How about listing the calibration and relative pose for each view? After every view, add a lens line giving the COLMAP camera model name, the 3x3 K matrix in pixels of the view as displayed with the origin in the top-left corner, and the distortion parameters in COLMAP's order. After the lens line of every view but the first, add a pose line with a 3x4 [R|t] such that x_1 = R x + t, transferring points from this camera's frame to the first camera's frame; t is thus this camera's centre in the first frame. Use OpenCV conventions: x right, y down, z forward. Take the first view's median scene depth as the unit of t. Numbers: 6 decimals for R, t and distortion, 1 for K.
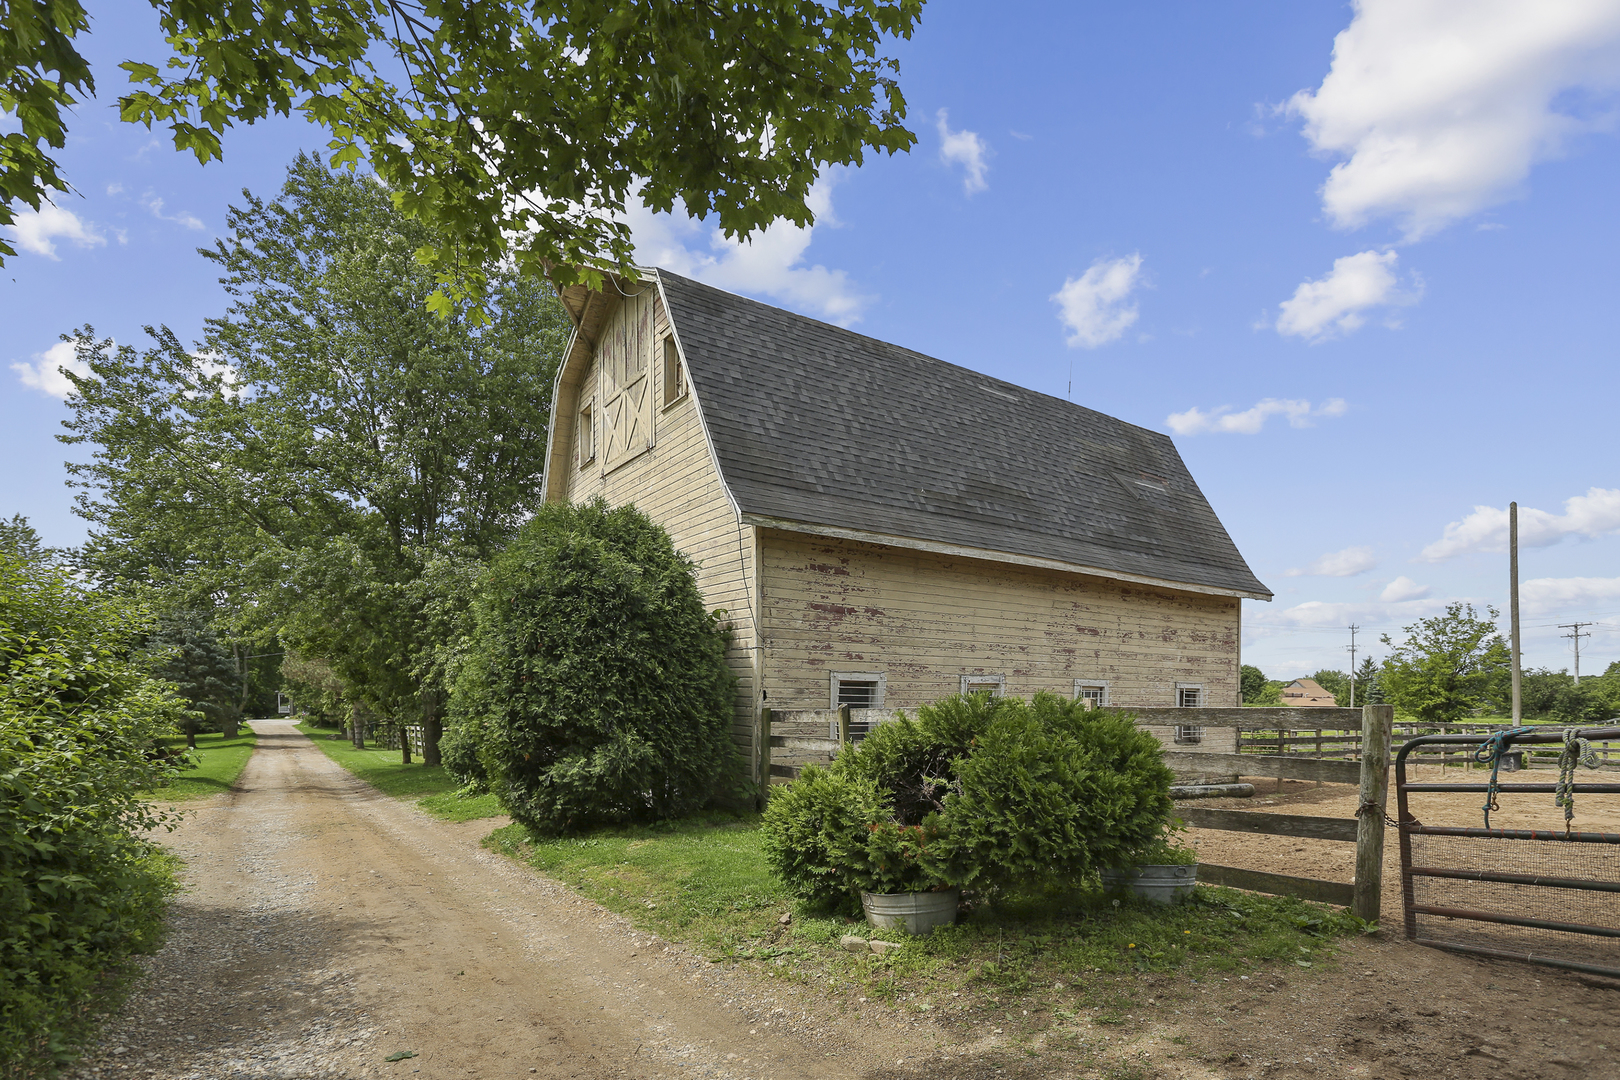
lens RADIAL K [[1061.7, 0, 810.0], [0, 1061.7, 540.0], [0, 0, 1]] dist [-0.005090, 0.038557]
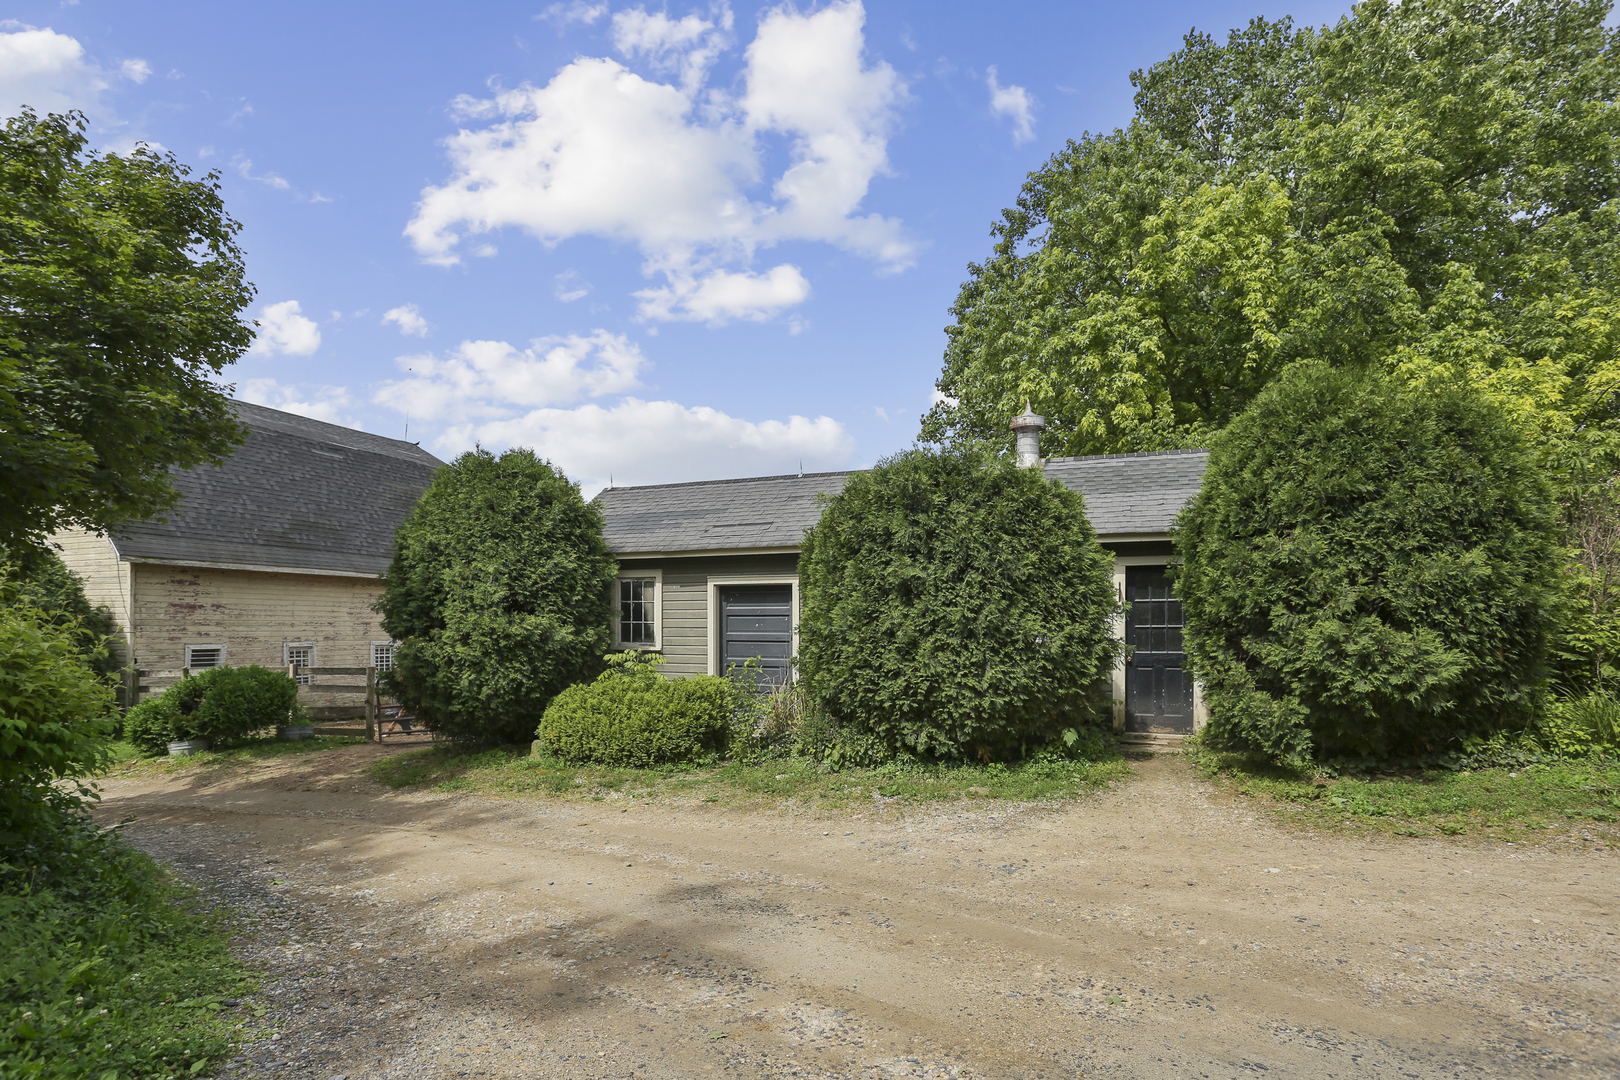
lens RADIAL K [[1061.7, 0, 810.0], [0, 1061.7, 540.0], [0, 0, 1]] dist [-0.005090, 0.038557]
pose [[0.876060, 0.017804, 0.481873, 0.069510], [-0.047548, 0.997638, 0.049583, -0.162250], [-0.479852, -0.066350, 0.874837, -0.876119]]
